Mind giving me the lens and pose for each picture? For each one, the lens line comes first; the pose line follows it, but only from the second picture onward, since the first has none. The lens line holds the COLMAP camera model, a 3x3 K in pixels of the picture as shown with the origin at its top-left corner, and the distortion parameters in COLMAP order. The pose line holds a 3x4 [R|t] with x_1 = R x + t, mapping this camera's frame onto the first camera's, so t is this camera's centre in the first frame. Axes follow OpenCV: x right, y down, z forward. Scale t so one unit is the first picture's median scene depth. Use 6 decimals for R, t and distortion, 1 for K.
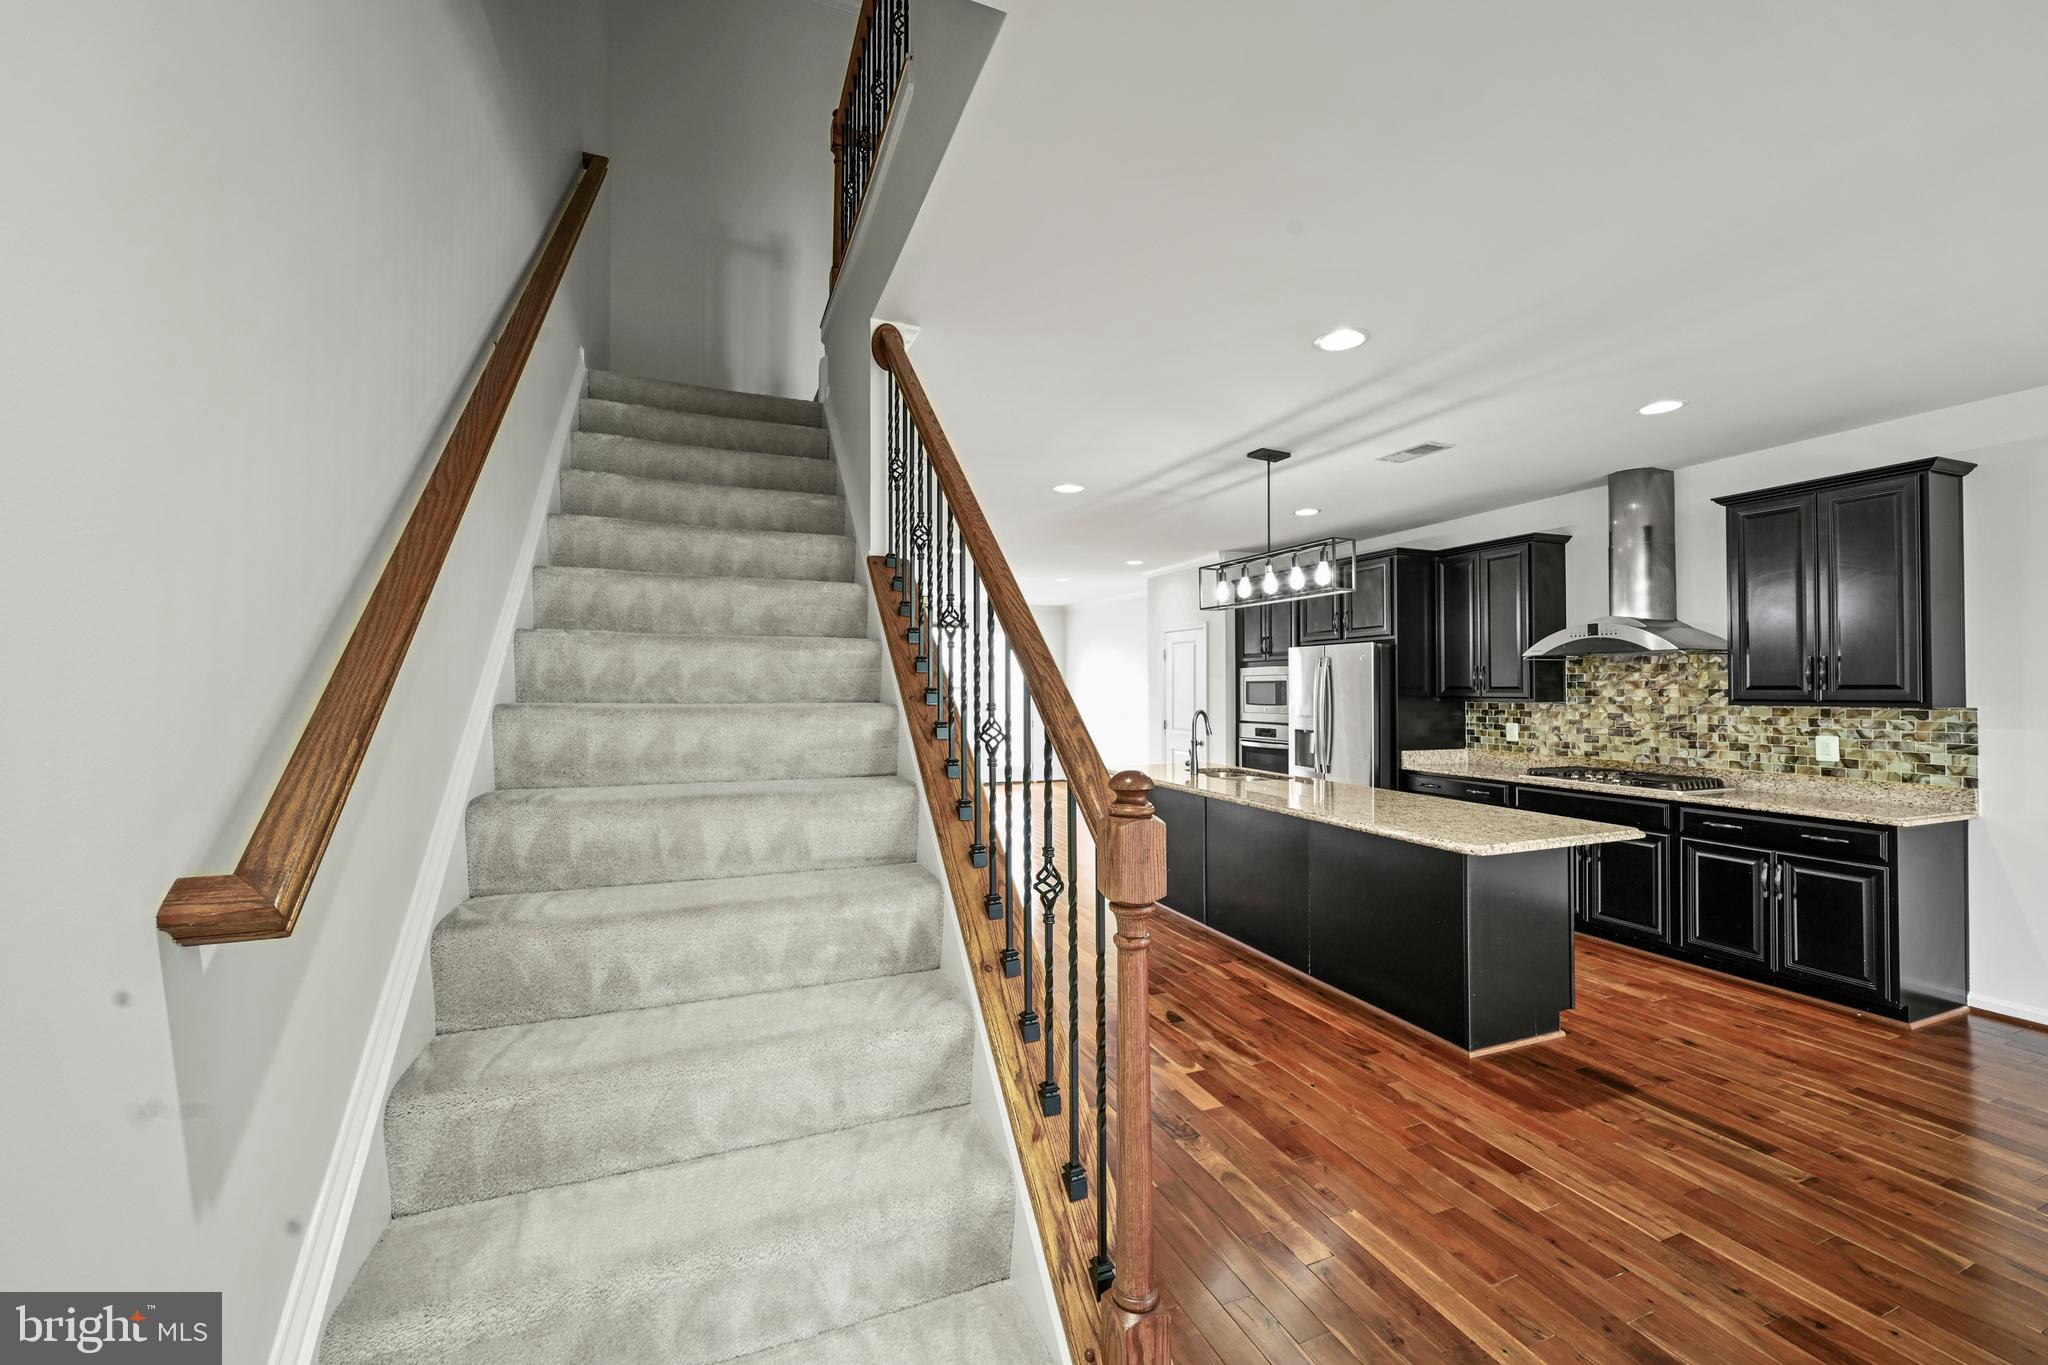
lens RADIAL K [[808.1, 0, 1024.0], [0, 808.1, 682.5], [0, 0, 1]] dist [-0.006126, 0.000487]
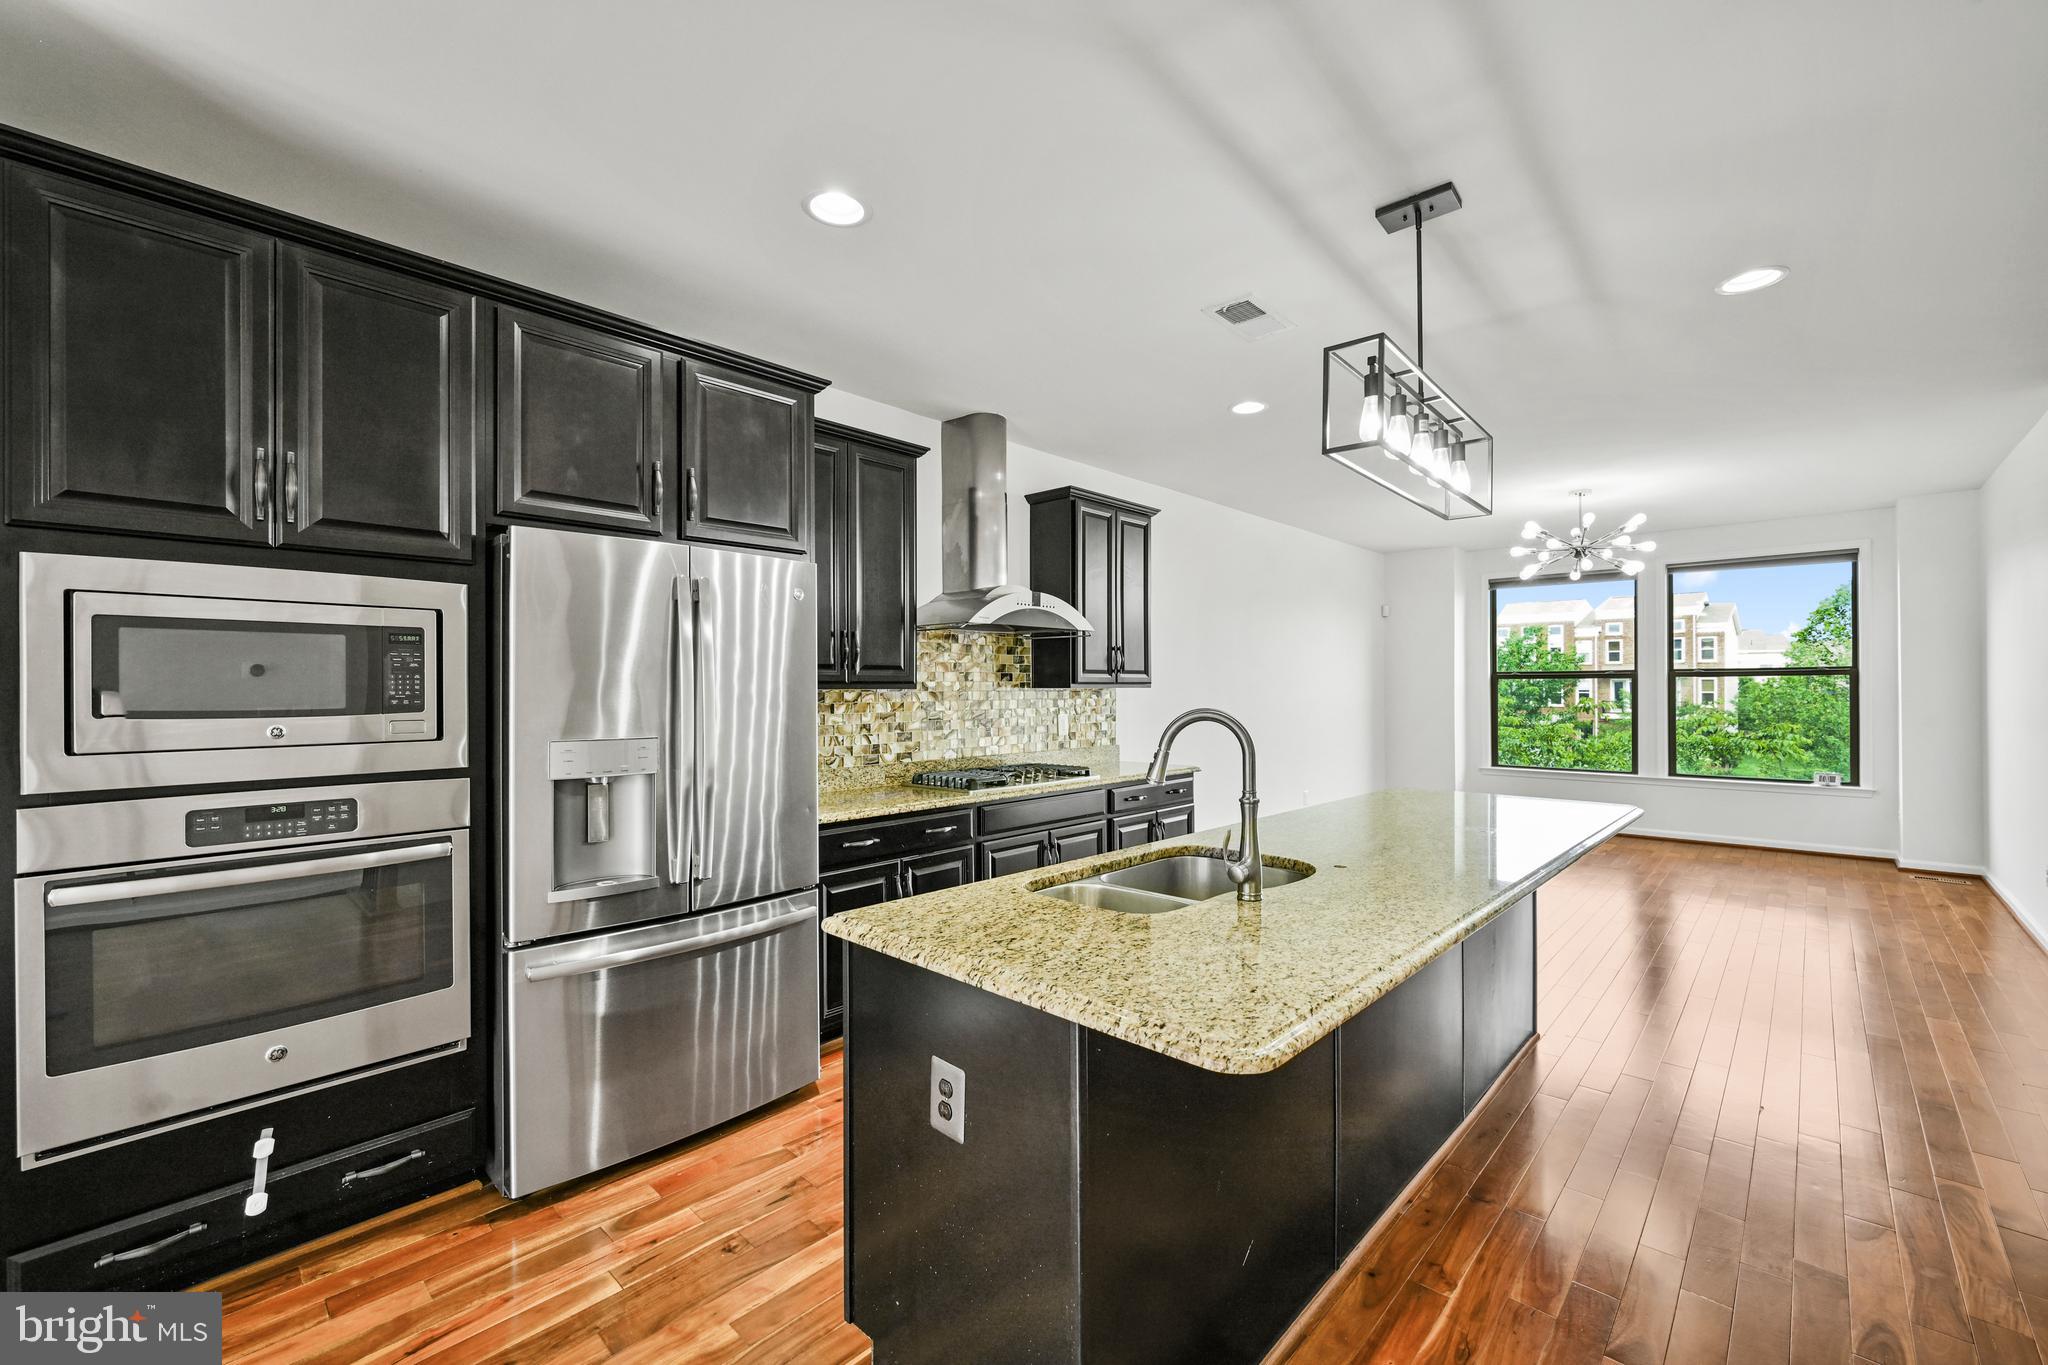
lens RADIAL K [[832.1, 0, 1033.0], [0, 832.1, 686.9], [0, 0, 1]] dist [-0.002001, 0.000396]
pose [[-0.422840, 0.006259, 0.906183, -0.073118], [-0.000947, 0.999973, -0.007348, 0.032059], [-0.906204, -0.003965, -0.422822, 1.379113]]
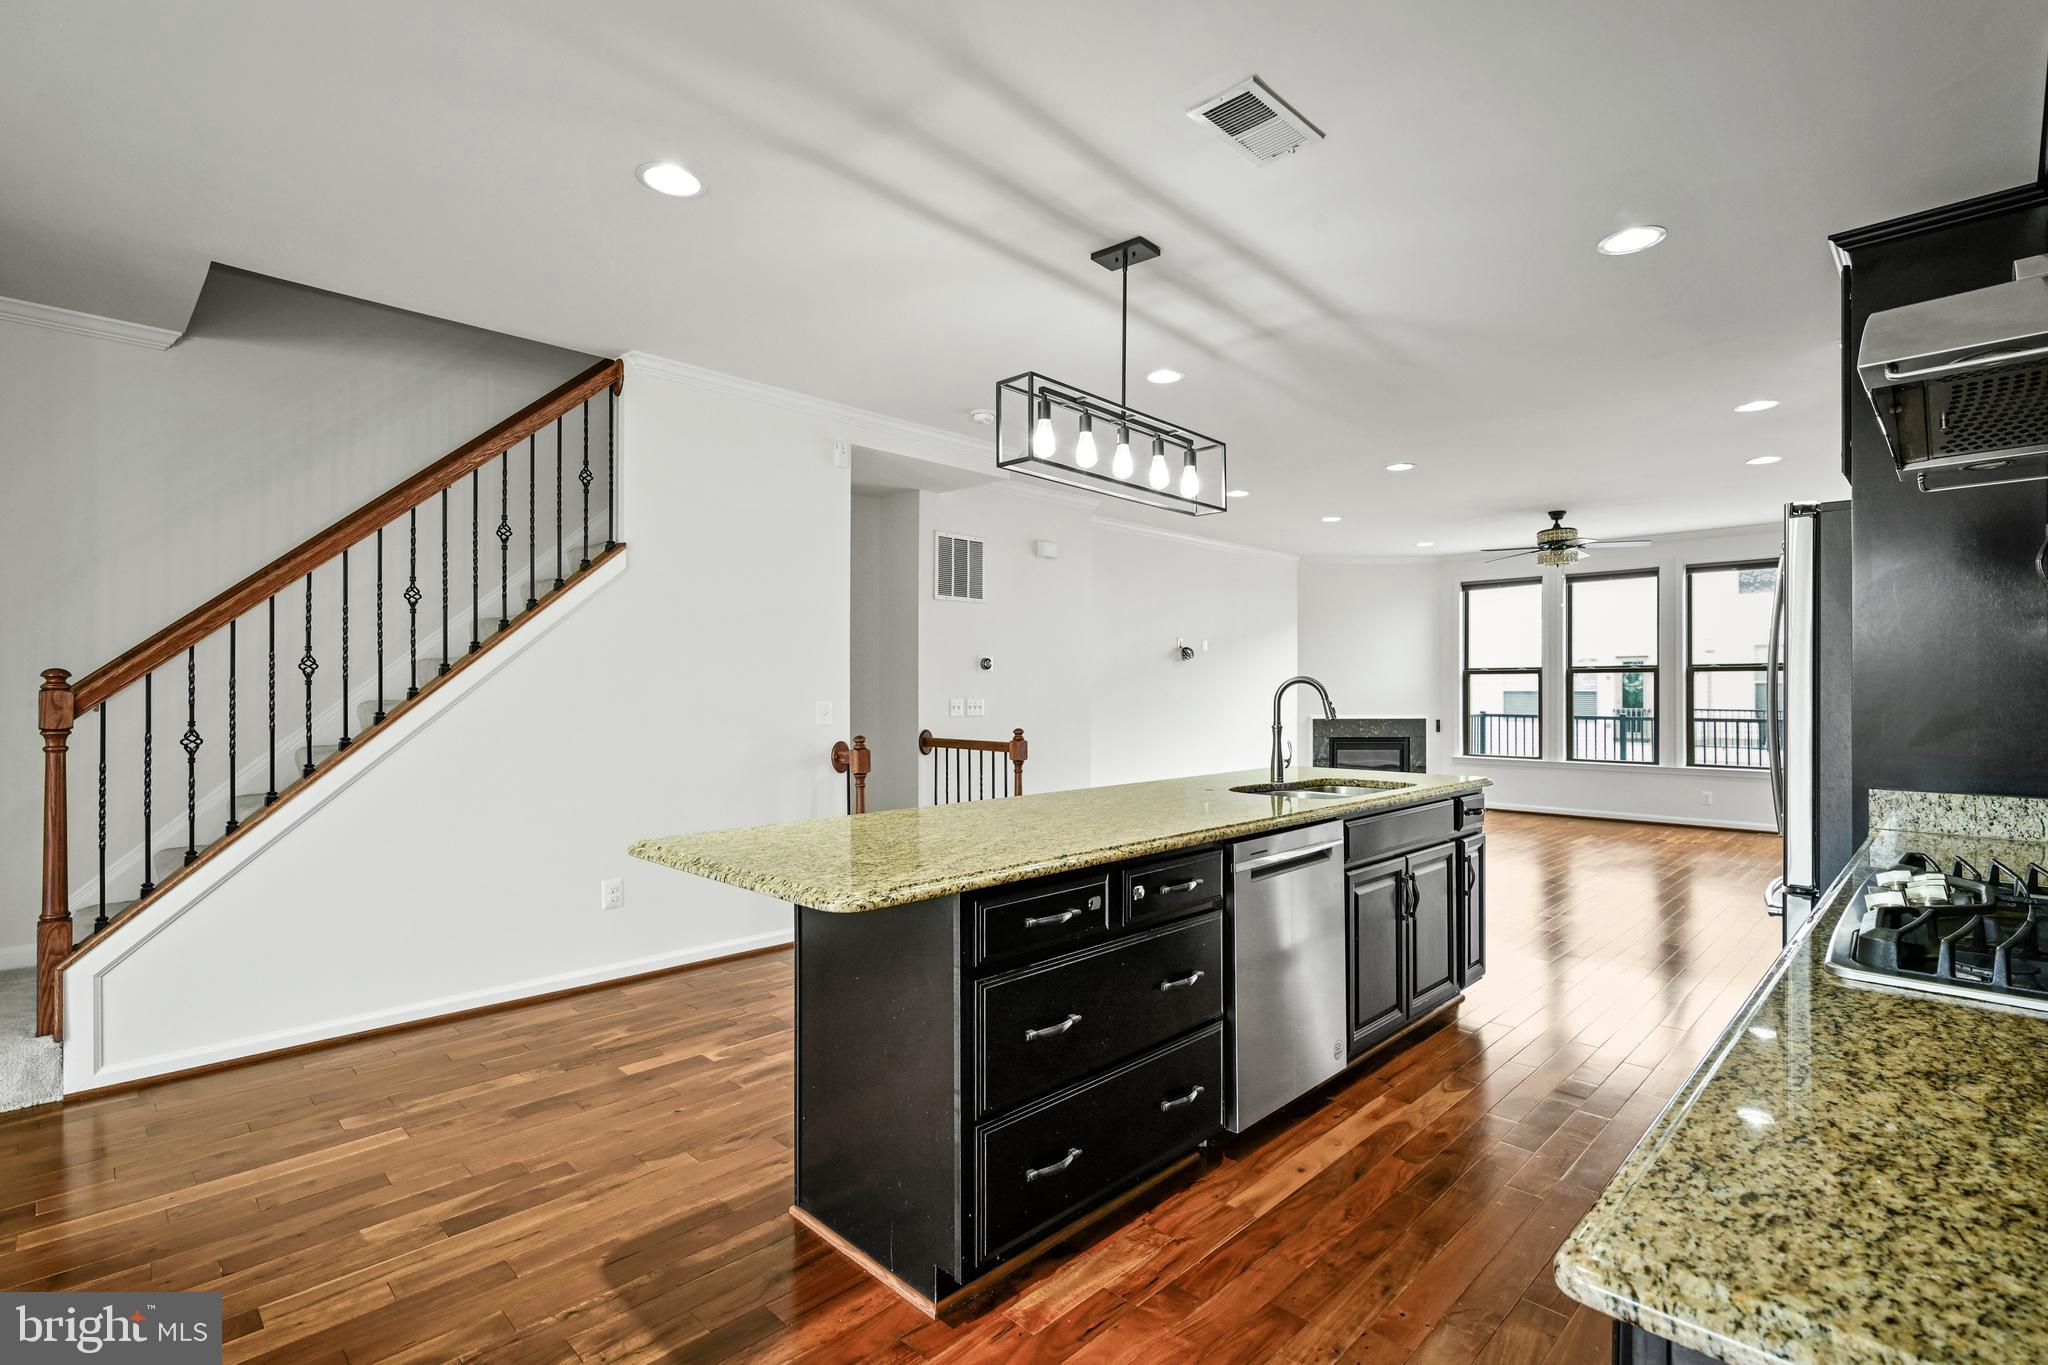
lens RADIAL K [[951.6, 0, 1044.6], [0, 951.6, 687.4], [0, 0, 1]] dist [0.001061, 0.000062]
pose [[0.406459, -0.001963, -0.913667, 0.892651], [0.006055, 0.999982, 0.000545, 0.047160], [0.913649, -0.005754, 0.406464, 0.610629]]
